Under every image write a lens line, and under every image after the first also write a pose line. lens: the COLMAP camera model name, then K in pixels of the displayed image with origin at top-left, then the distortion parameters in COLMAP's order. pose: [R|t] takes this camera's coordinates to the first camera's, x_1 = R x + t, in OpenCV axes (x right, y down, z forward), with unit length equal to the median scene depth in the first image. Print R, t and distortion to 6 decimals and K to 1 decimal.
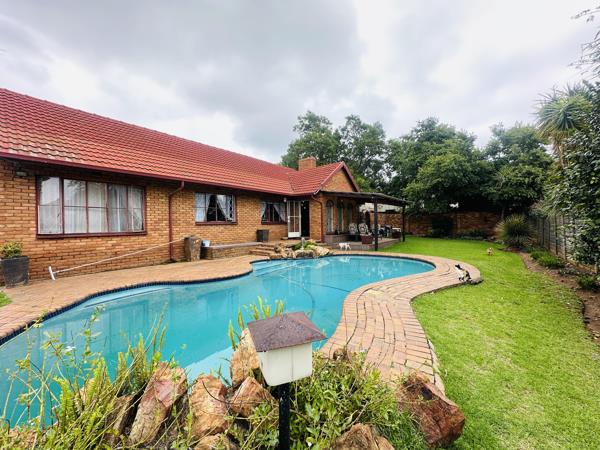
lens RADIAL K [[223.3, 0, 298.4], [0, 223.3, 226.2], [0, 0, 1]] dist [-0.003611, -0.000266]
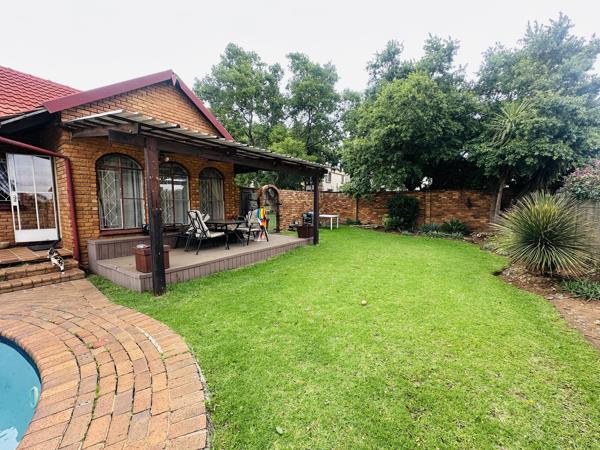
lens RADIAL K [[223.3, 0, 301.5], [0, 223.3, 224.6], [0, 0, 1]] dist [-0.003611, -0.000266]
pose [[0.997939, 0.000487, 0.064170, 0.379290], [-0.005043, 0.997474, 0.070860, -0.012403], [-0.063973, -0.071038, 0.995420, 0.461877]]
